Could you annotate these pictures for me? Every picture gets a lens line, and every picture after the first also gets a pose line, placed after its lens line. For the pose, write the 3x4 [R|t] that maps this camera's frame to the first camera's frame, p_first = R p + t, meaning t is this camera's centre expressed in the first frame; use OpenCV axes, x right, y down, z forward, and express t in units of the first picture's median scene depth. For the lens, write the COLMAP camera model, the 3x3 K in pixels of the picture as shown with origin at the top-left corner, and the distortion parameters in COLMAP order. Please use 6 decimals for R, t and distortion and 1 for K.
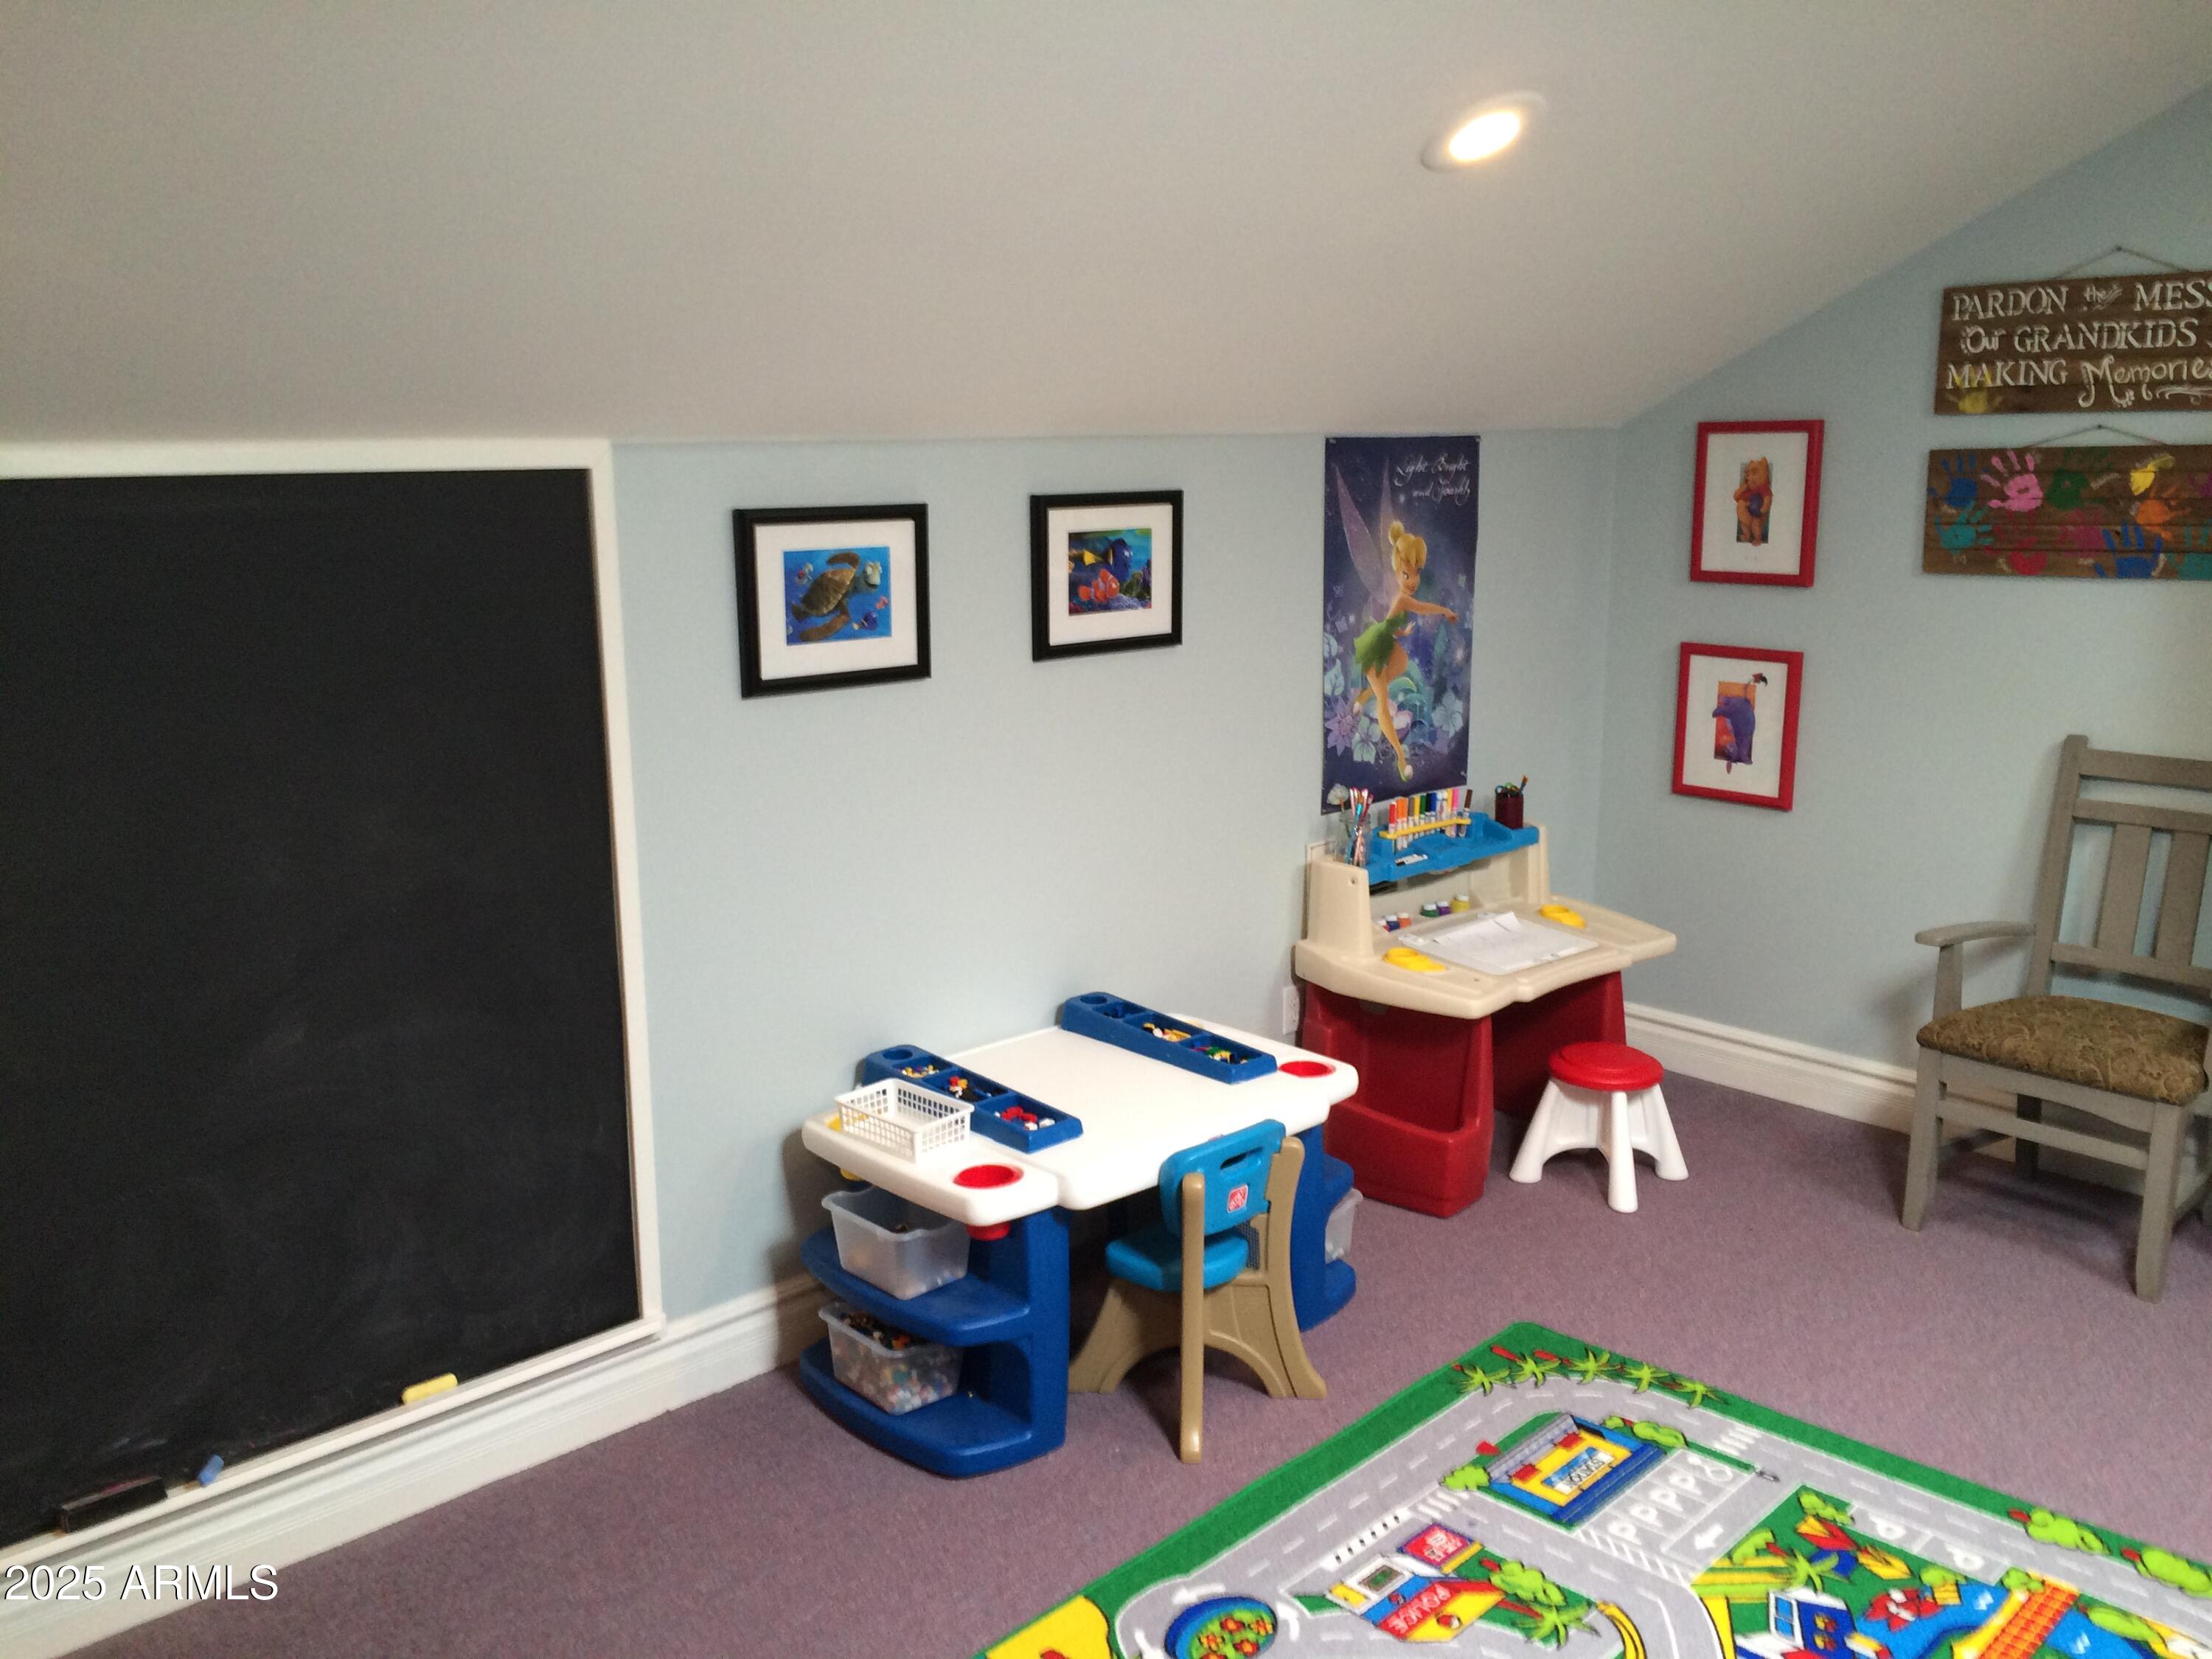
lens RADIAL K [[1888.8, 0, 1107.3], [0, 1888.8, 831.0], [0, 0, 1]] dist [0.052655, -0.057652]
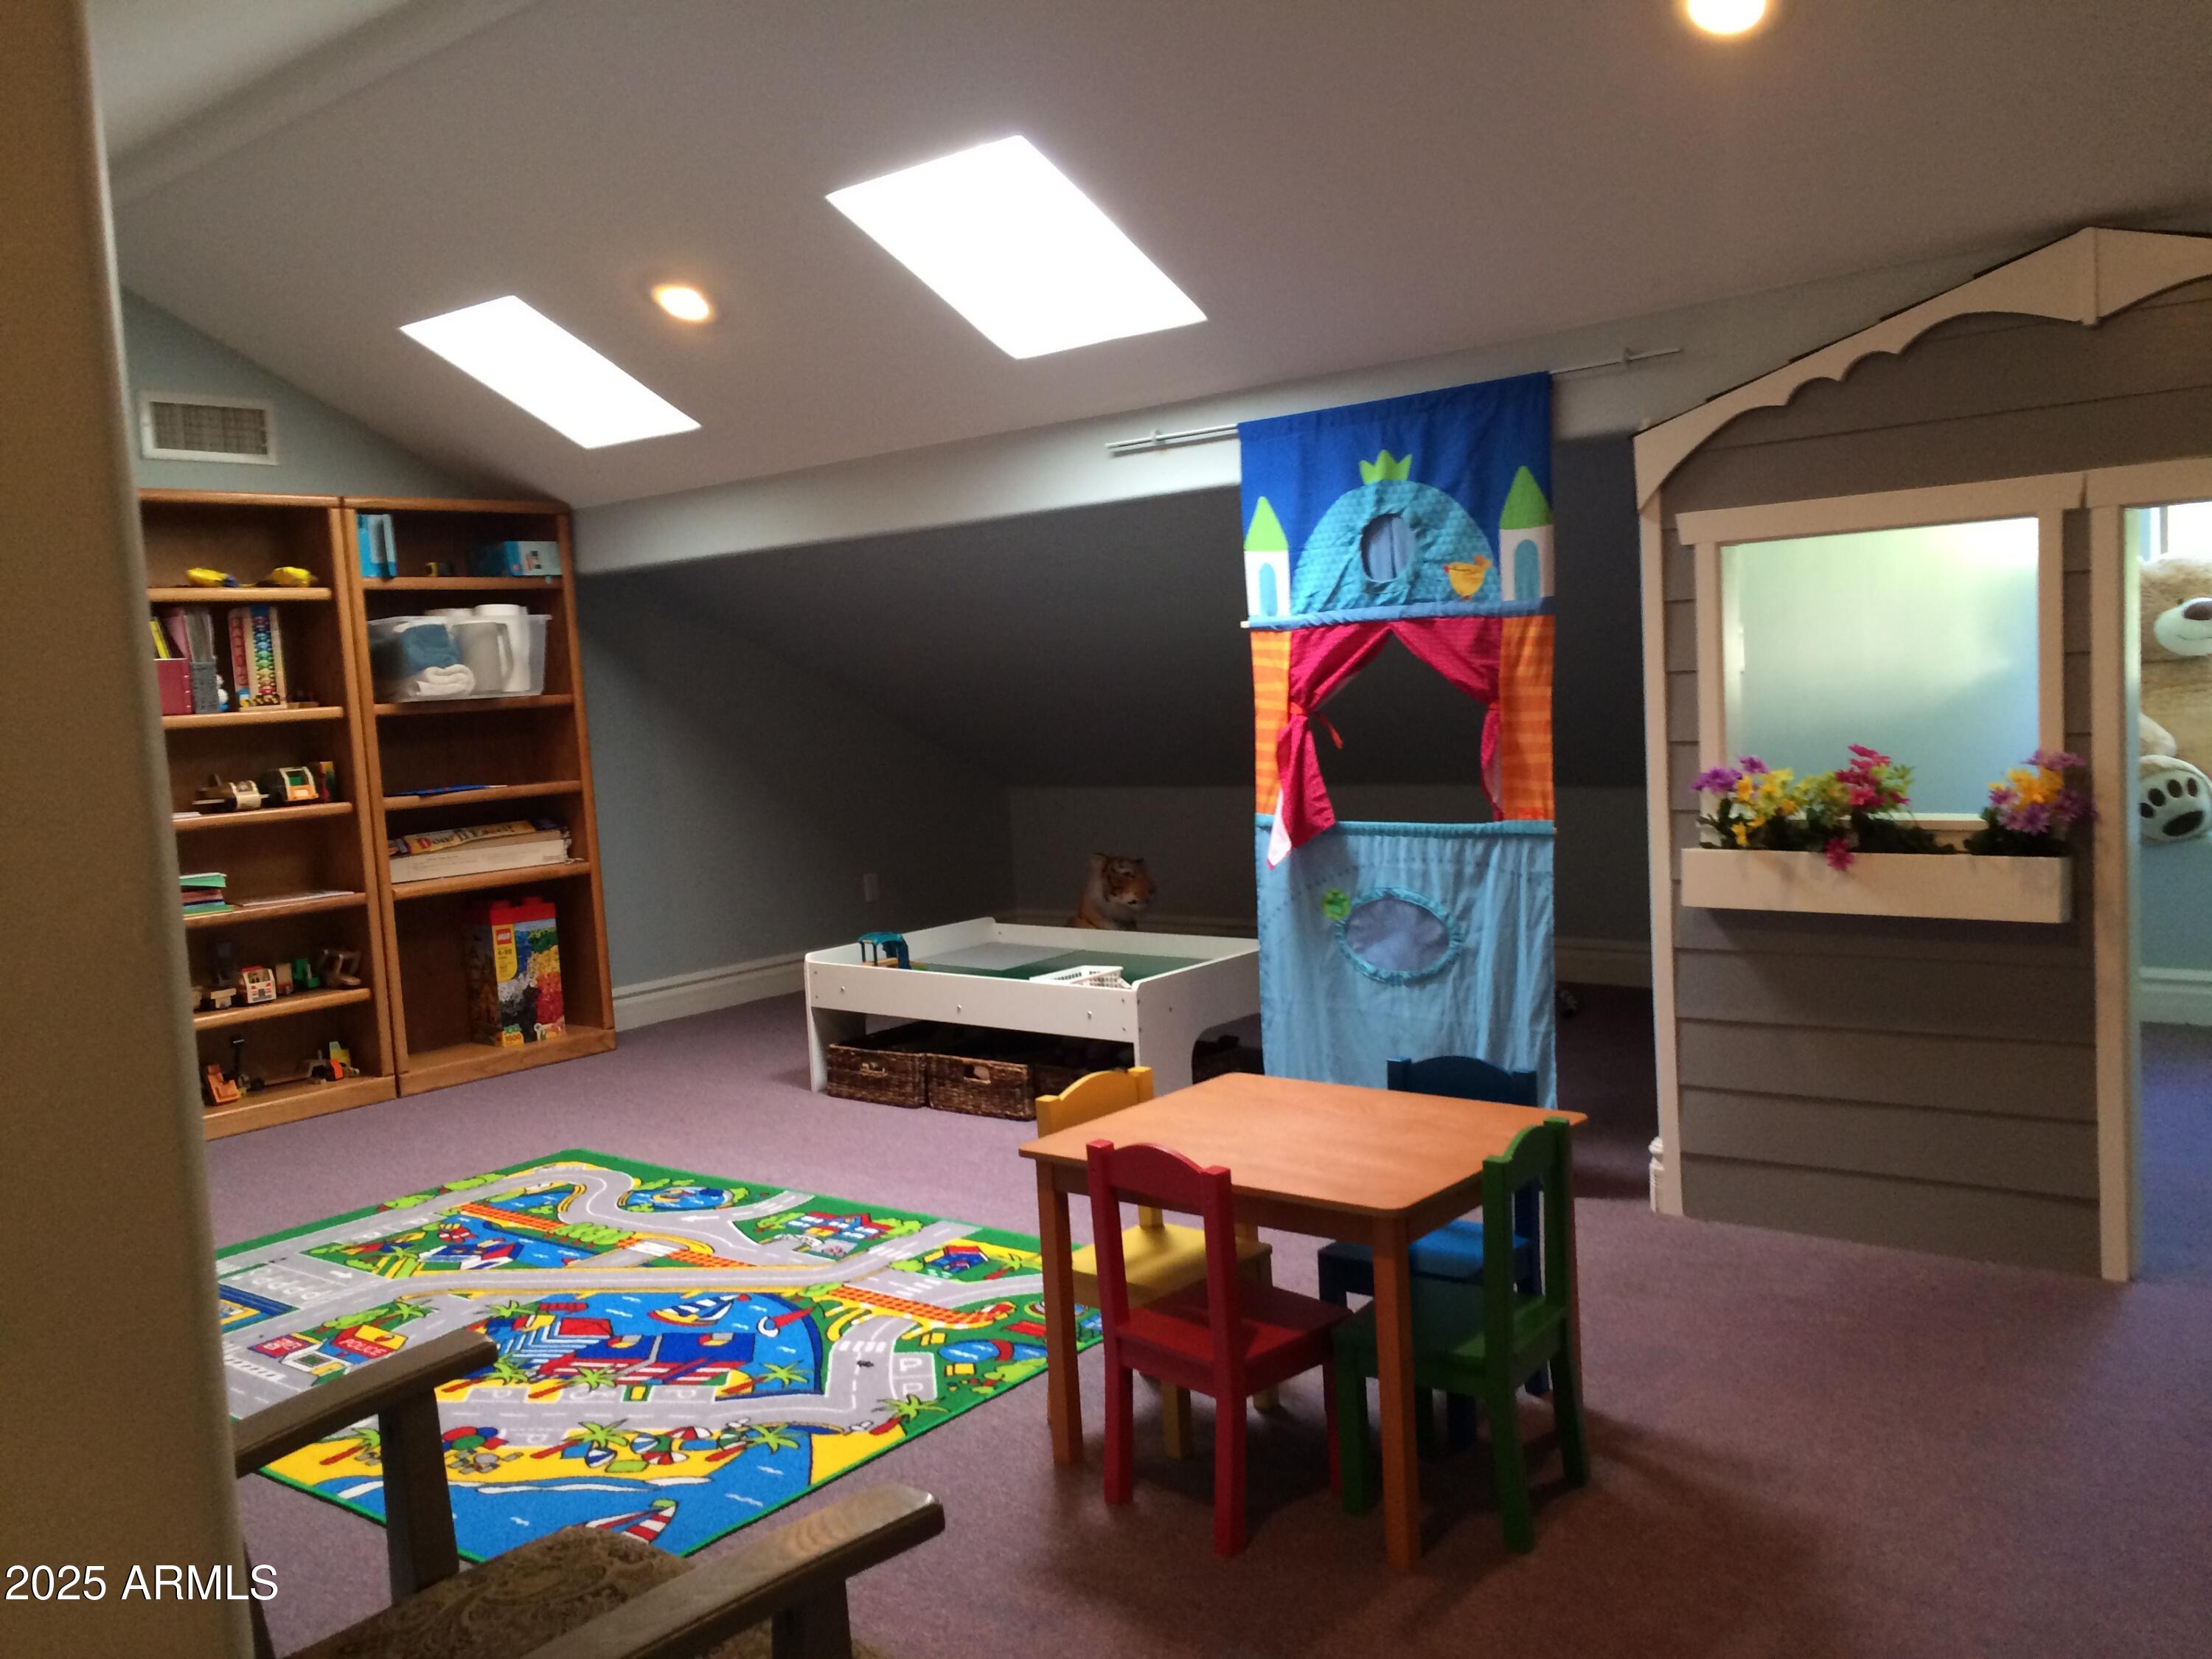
lens RADIAL K [[1888.8, 0, 1112.5], [0, 1888.8, 833.1], [0, 0, 1]] dist [0.052655, -0.057652]
pose [[-0.091770, -0.079453, 0.992605, -1.104205], [0.255111, 0.961668, 0.100562, 0.071622], [-0.962547, 0.262453, -0.067983, 0.493890]]
